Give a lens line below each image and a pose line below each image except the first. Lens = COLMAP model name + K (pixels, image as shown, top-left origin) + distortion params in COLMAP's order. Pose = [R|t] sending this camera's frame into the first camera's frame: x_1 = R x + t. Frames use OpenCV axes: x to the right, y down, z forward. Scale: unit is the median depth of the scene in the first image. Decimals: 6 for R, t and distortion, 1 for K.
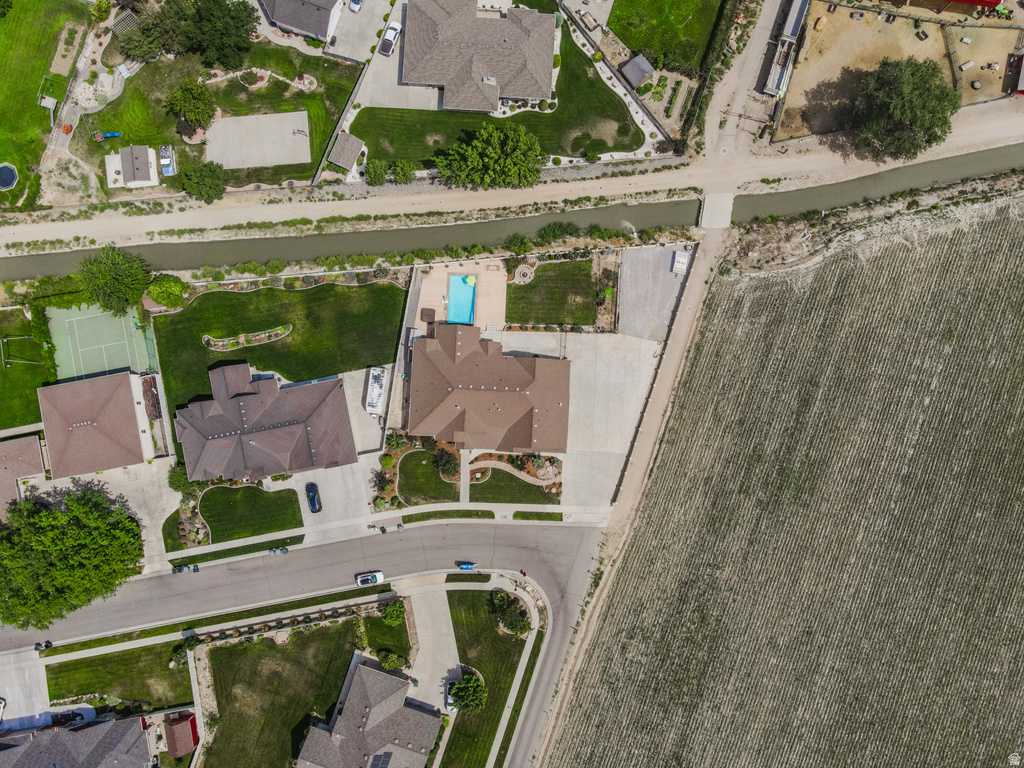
lens RADIAL K [[748.2, 0, 508.8], [0, 748.2, 383.9], [0, 0, 1]] dist [-0.001436, 0.037309]
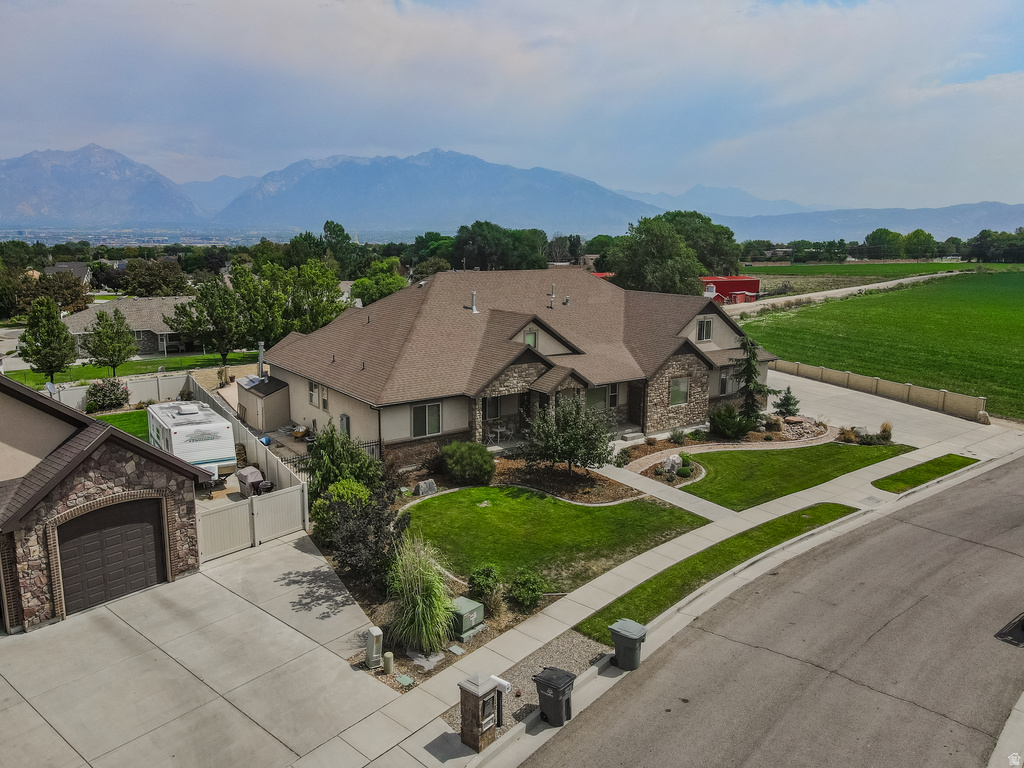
lens RADIAL K [[748.2, 0, 508.8], [0, 748.2, 383.9], [0, 0, 1]] dist [-0.001436, 0.037309]
pose [[0.778738, -0.092437, 0.620502, -0.253607], [0.624909, 0.201455, -0.754257, 0.284214], [-0.055282, 0.975126, 0.214646, 0.916828]]
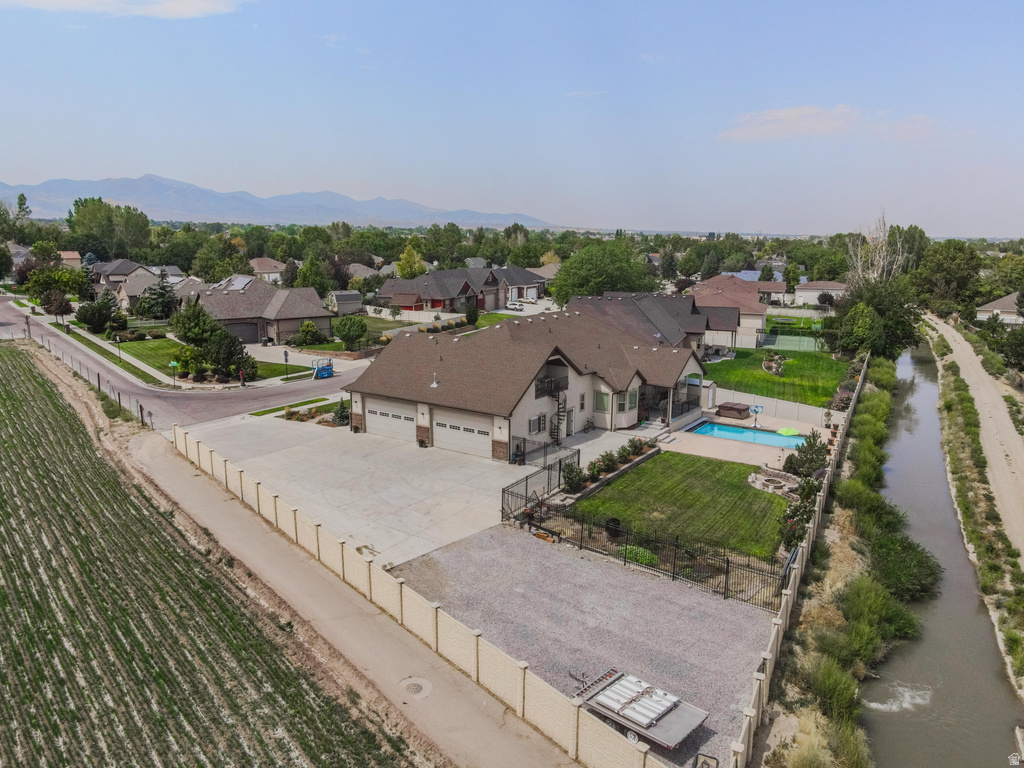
lens RADIAL K [[748.2, 0, 508.8], [0, 748.2, 383.9], [0, 0, 1]] dist [-0.001436, 0.037309]
pose [[-0.538163, 0.172974, -0.824900, 0.386929], [-0.841366, -0.052390, 0.537920, -0.230620], [0.049830, 0.983532, 0.173728, 0.900986]]
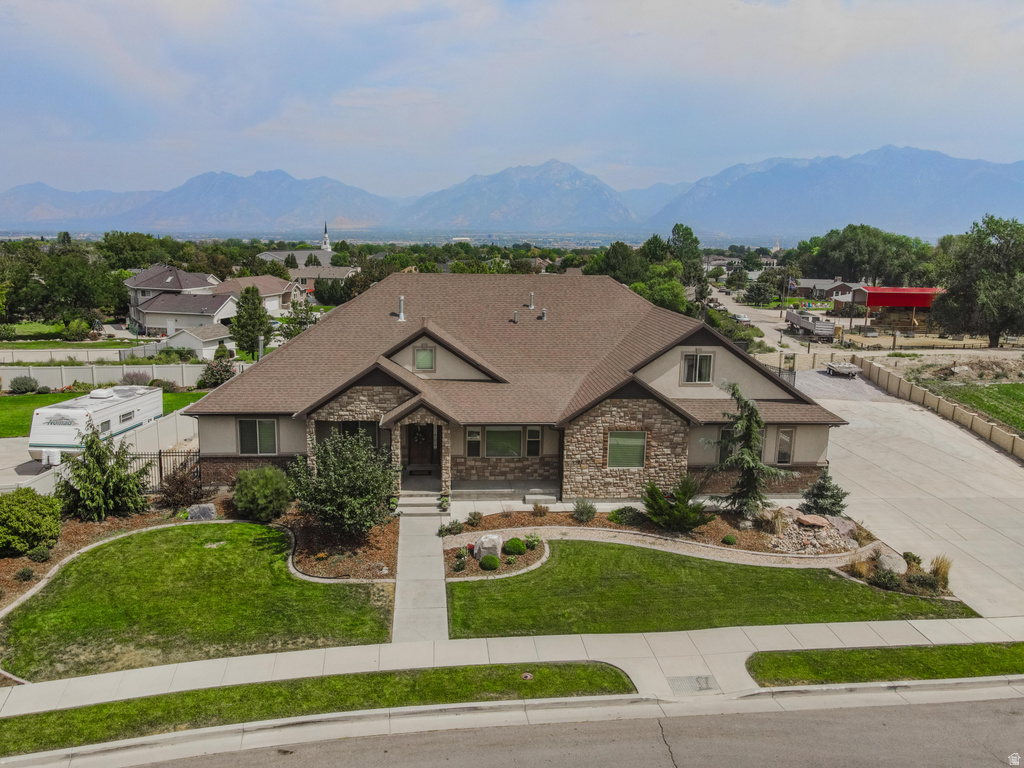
lens RADIAL K [[748.2, 0, 508.8], [0, 748.2, 383.9], [0, 0, 1]] dist [-0.001436, 0.037309]
pose [[0.990182, 0.015561, 0.138913, -0.063670], [0.131109, 0.241211, -0.961576, 0.300409], [-0.048471, 0.970348, 0.236802, 0.912459]]
